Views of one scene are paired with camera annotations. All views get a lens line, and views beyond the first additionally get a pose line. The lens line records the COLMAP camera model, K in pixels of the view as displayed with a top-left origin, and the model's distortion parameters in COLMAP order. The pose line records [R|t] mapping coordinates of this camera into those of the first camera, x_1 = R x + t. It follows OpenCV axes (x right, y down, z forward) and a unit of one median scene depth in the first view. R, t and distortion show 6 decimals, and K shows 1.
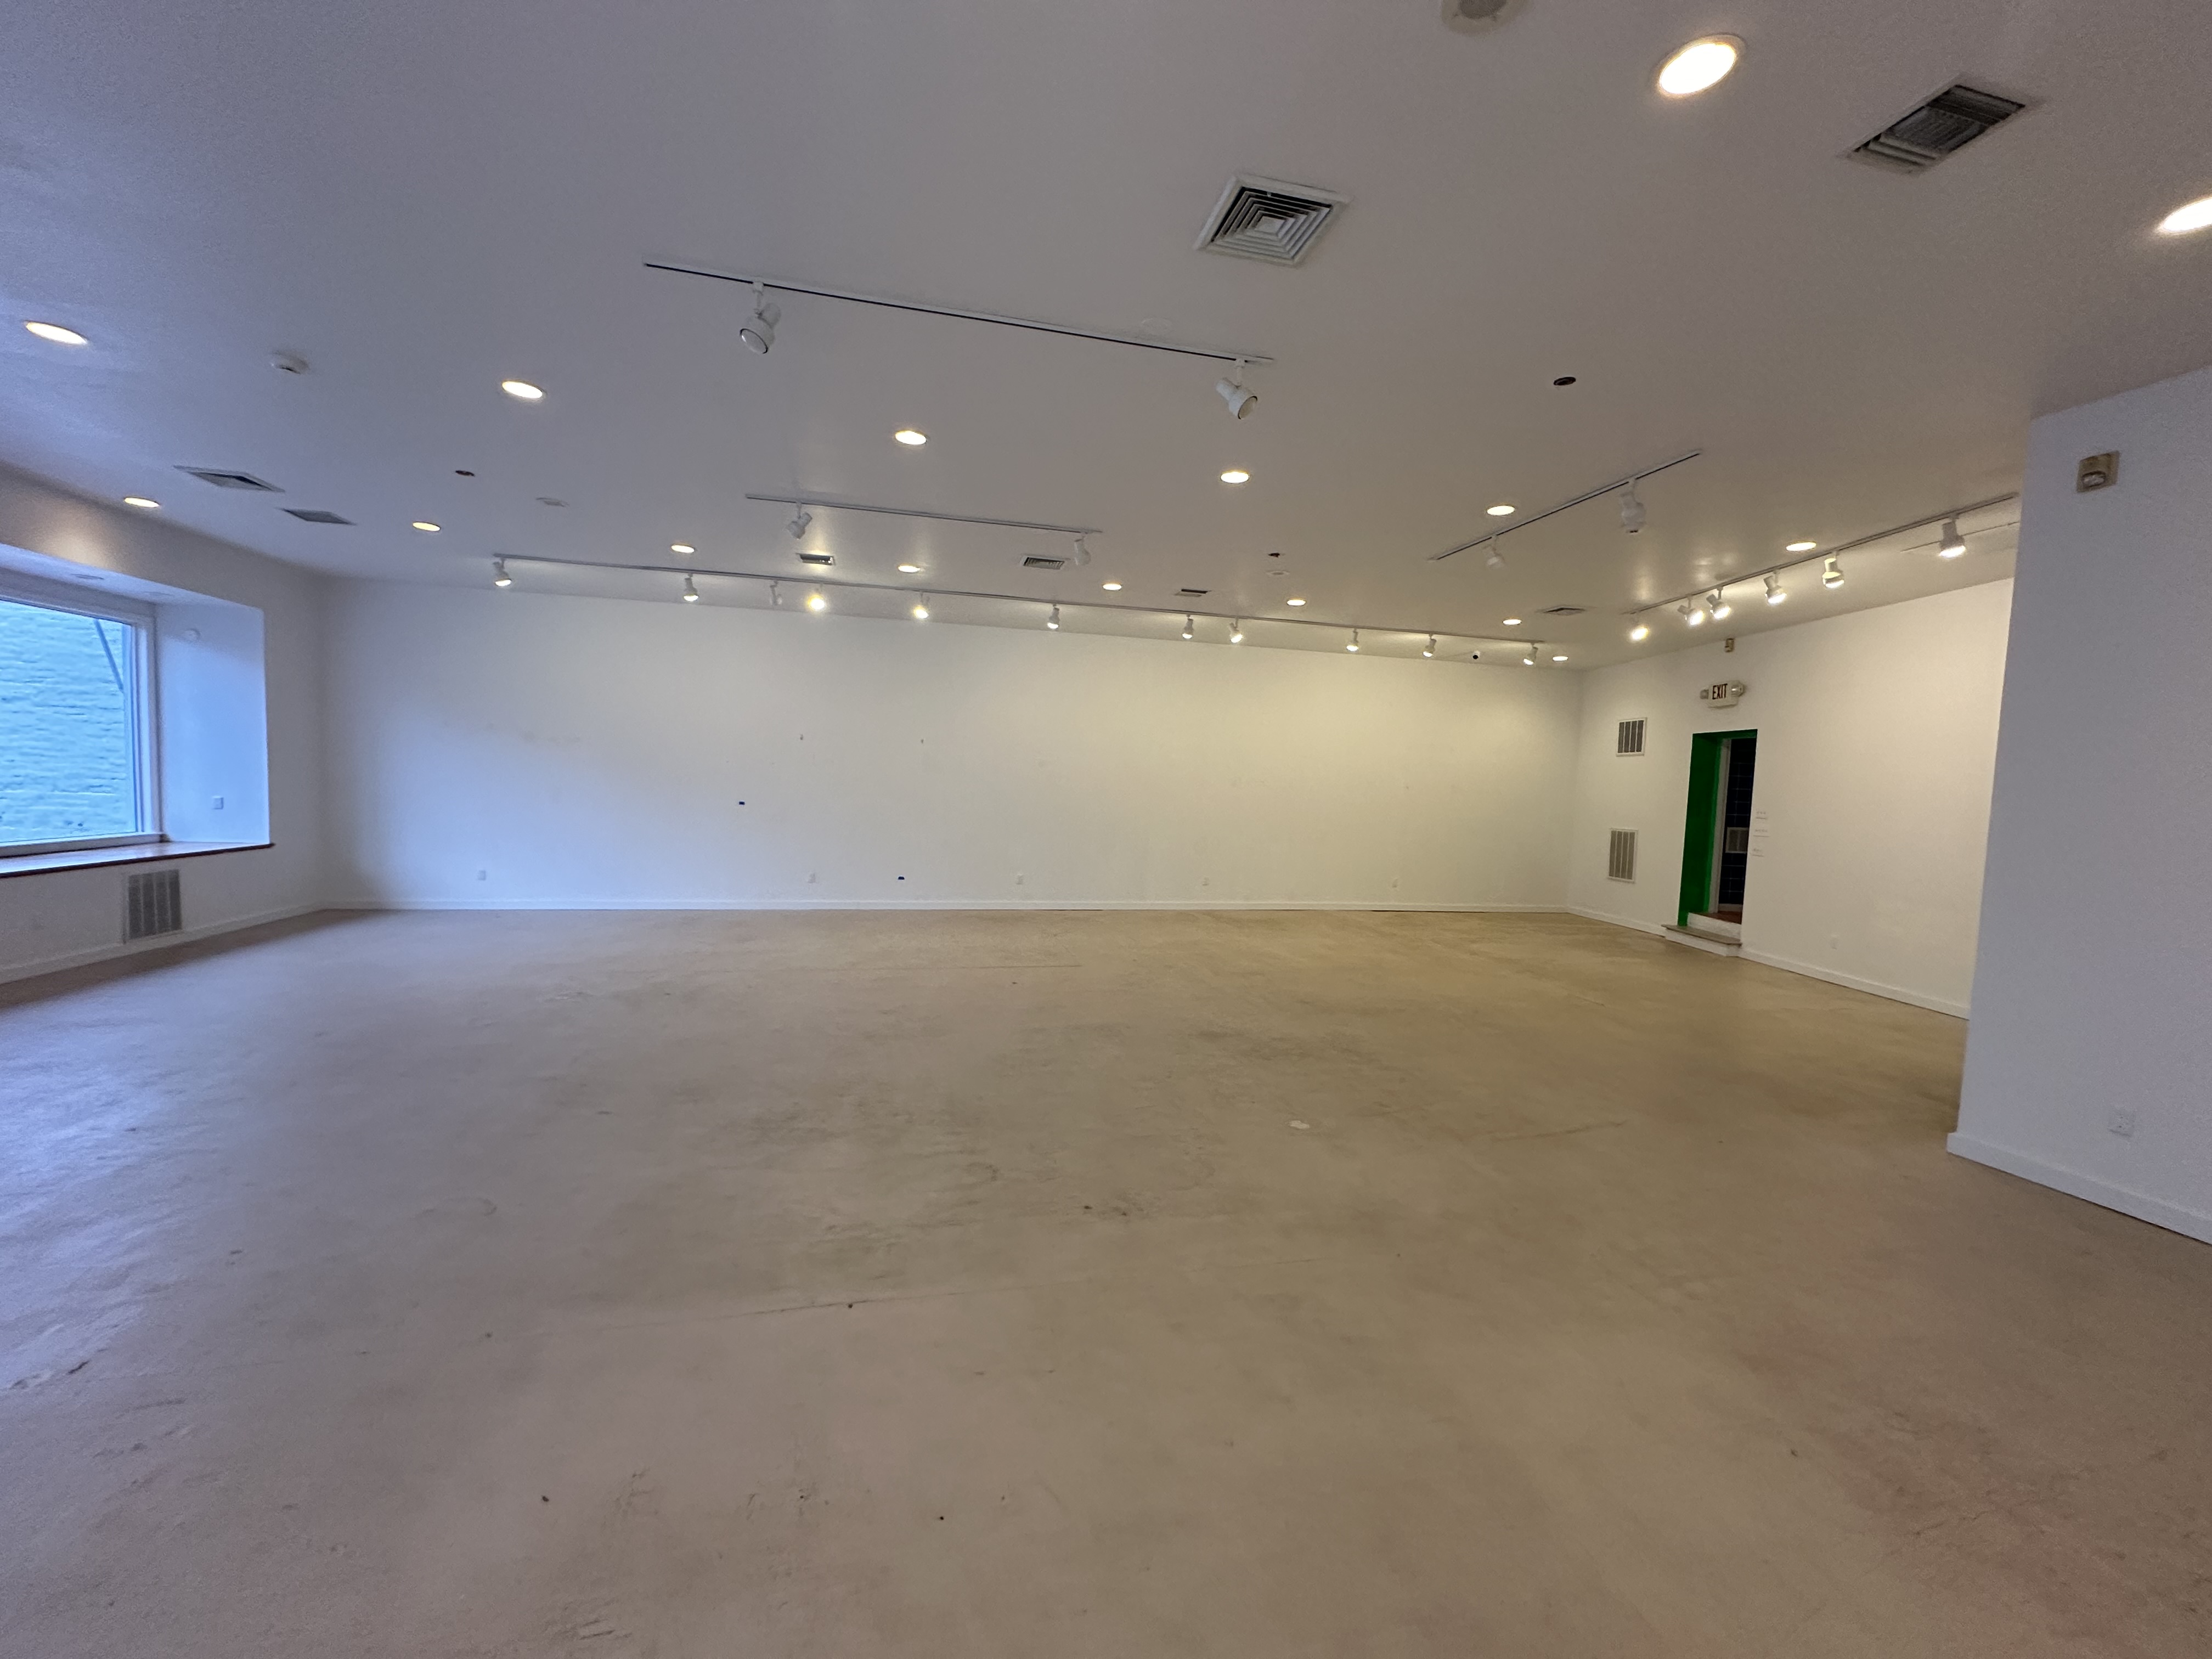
lens RADIAL K [[880.0, 0, 1103.1], [0, 880.0, 832.1], [0, 0, 1]] dist [-0.000012, -0.000008]
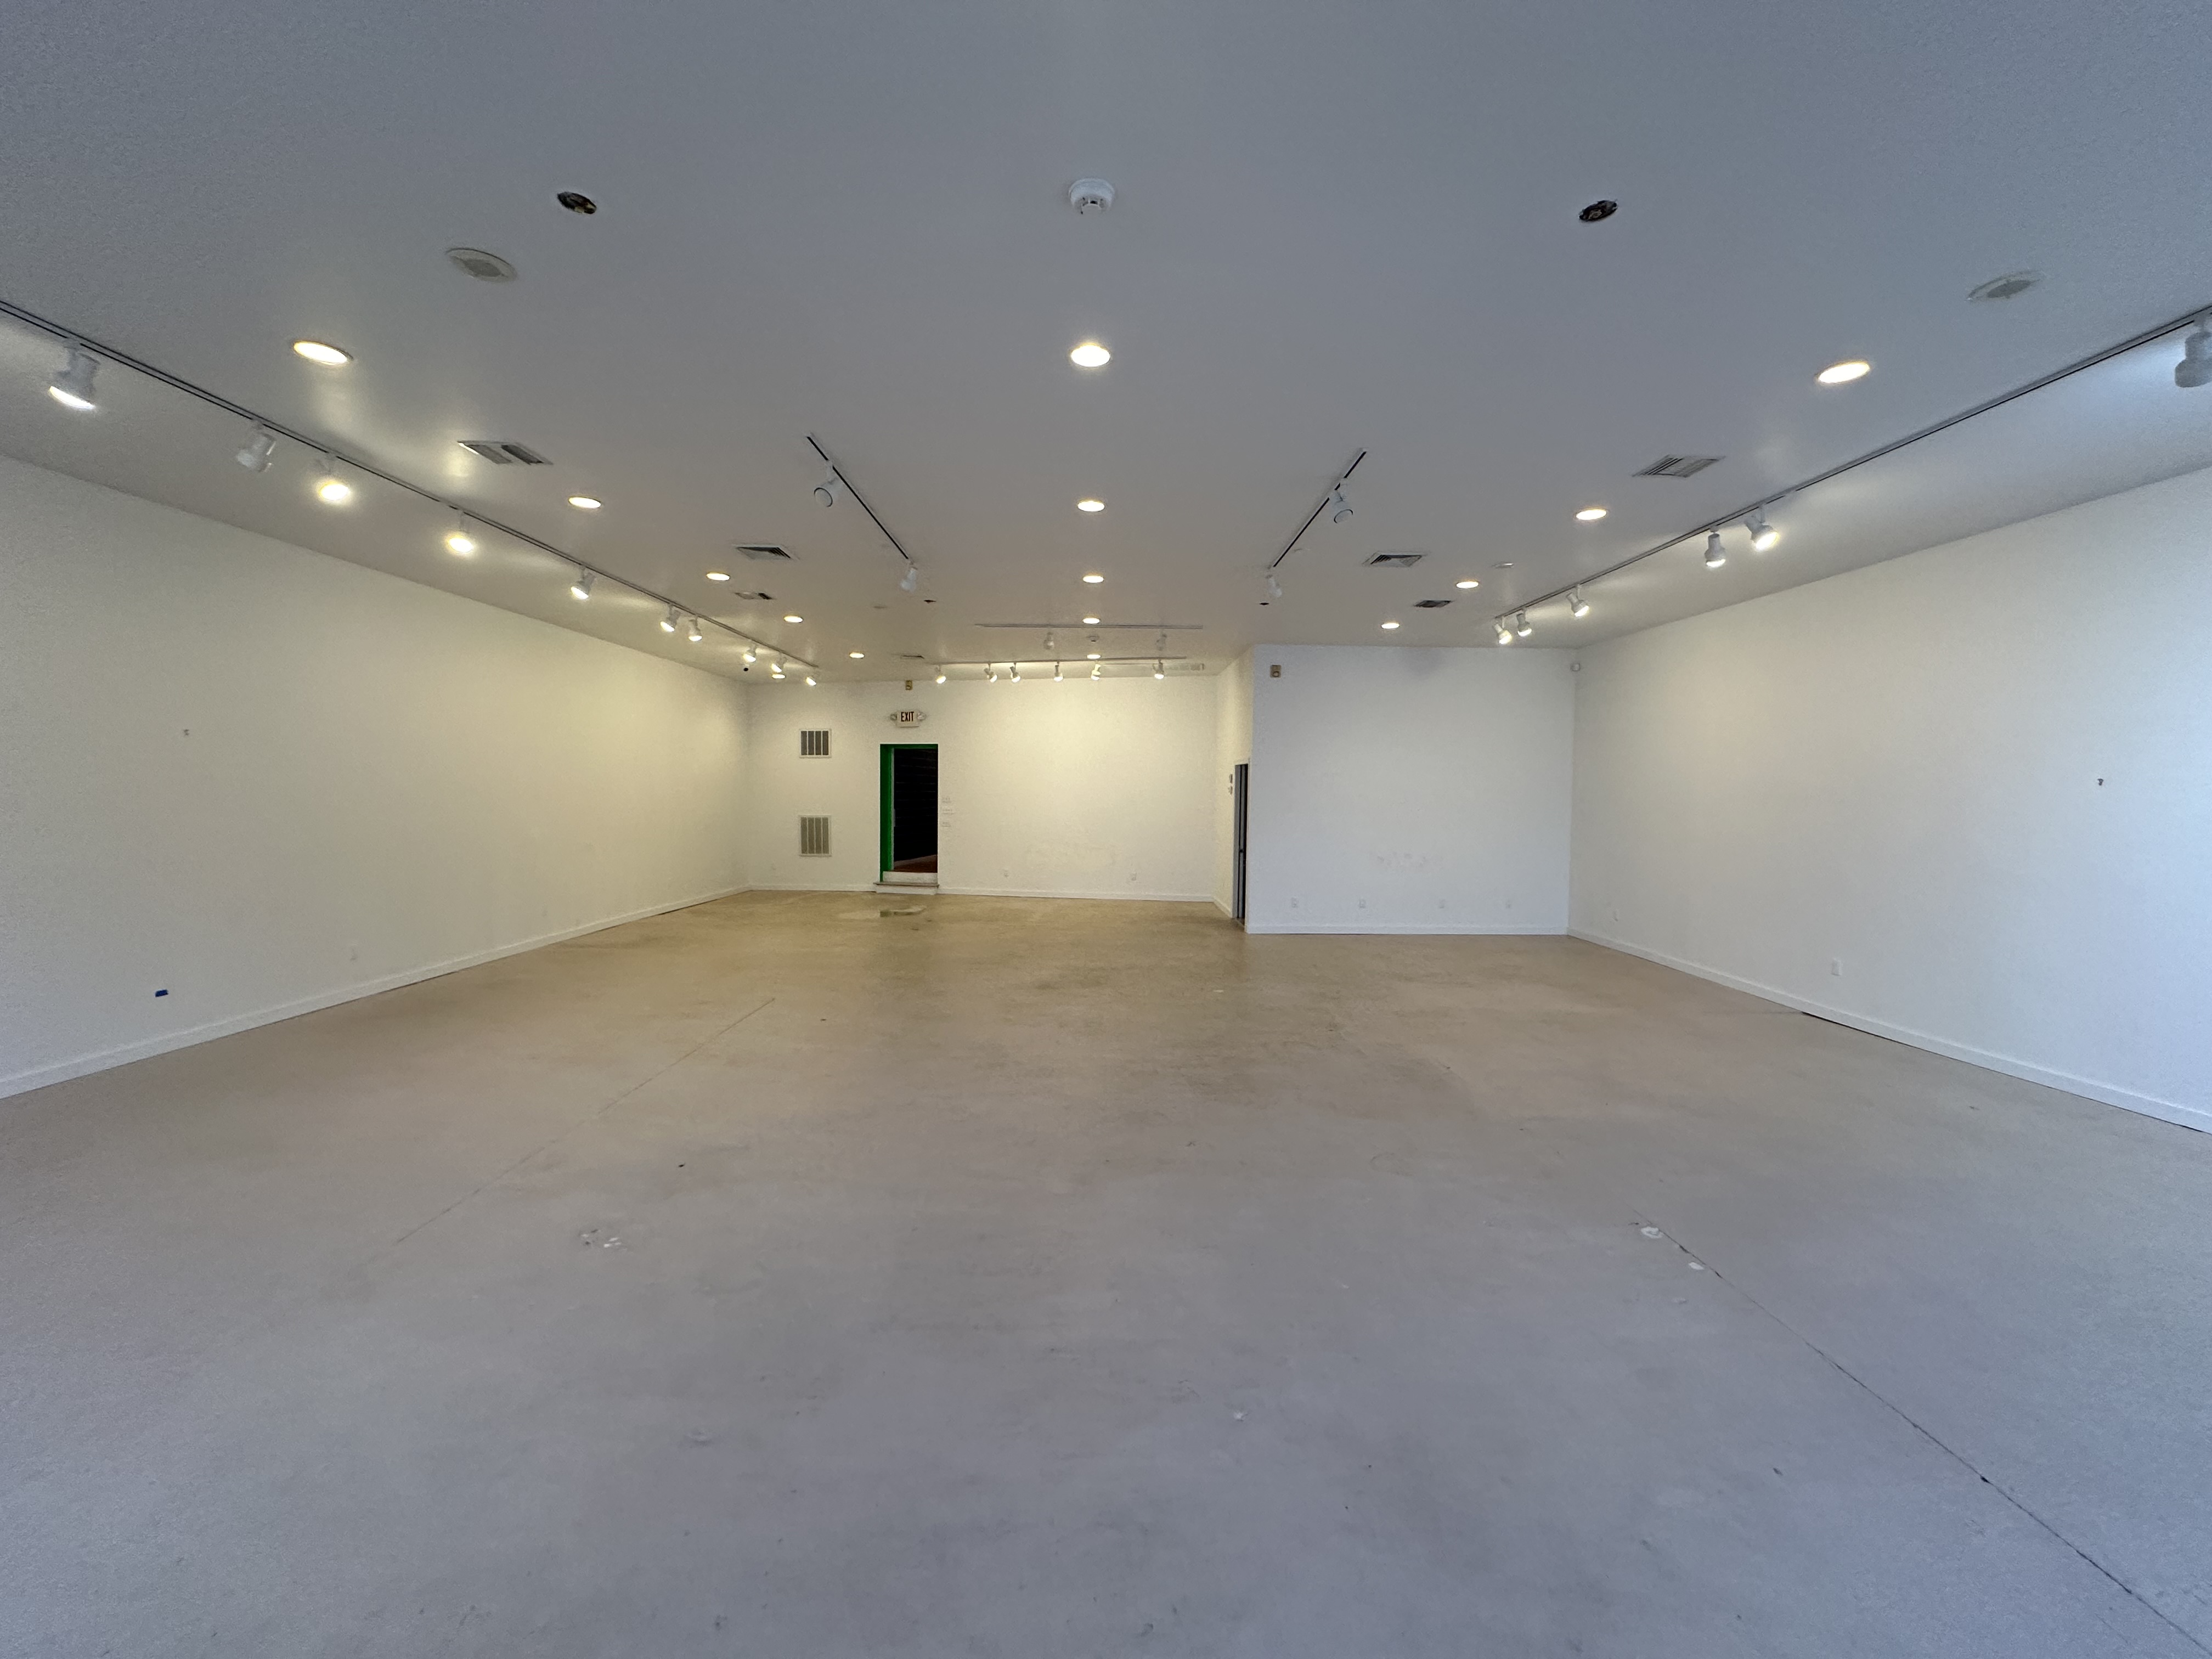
lens RADIAL K [[880.0, 0, 1108.7], [0, 880.0, 830.2], [0, 0, 1]] dist [-0.000012, -0.000008]
pose [[0.215408, -0.079475, 0.973285, -0.675888], [0.059286, 0.995909, 0.068201, -0.052762], [-0.974723, 0.043011, 0.219238, 0.369482]]
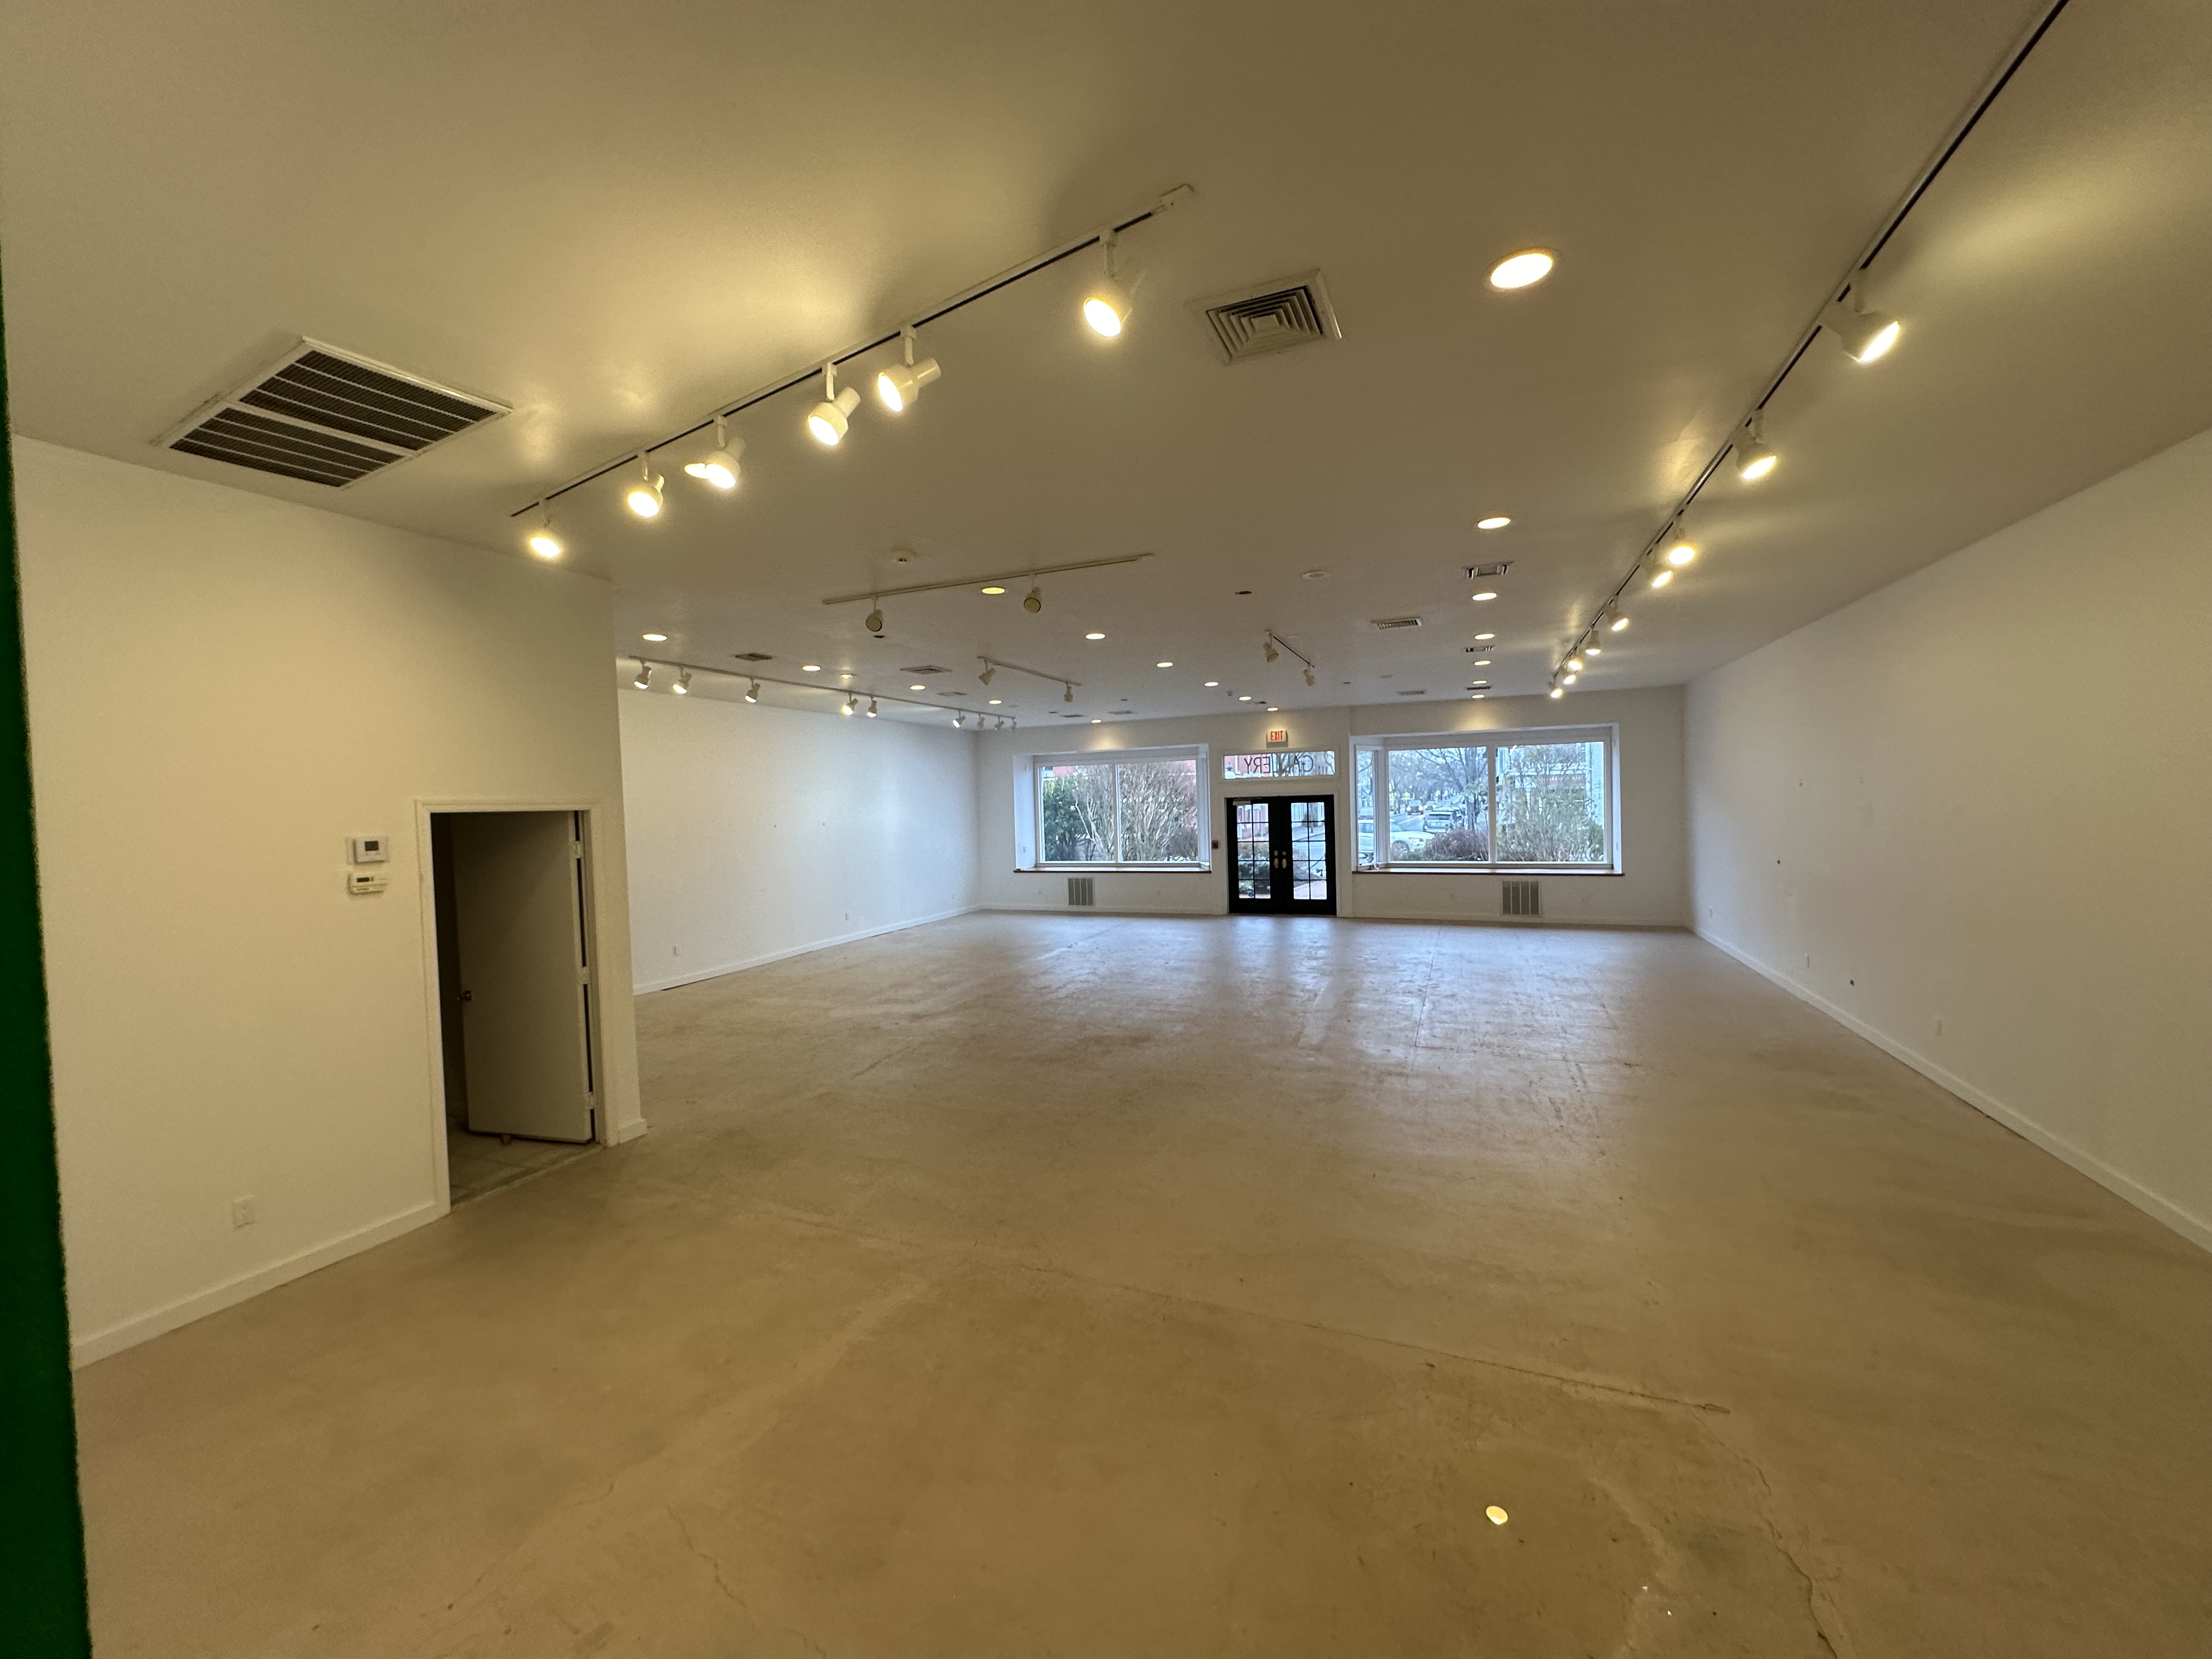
lens RADIAL K [[880.0, 0, 1100.2], [0, 880.0, 841.7], [0, 0, 1]] dist [-0.000012, -0.000008]
pose [[-0.584412, 0.017438, -0.811270, 0.731835], [-0.039234, 0.997993, 0.049714, -0.072632], [0.810508, 0.060883, -0.582554, 1.000216]]
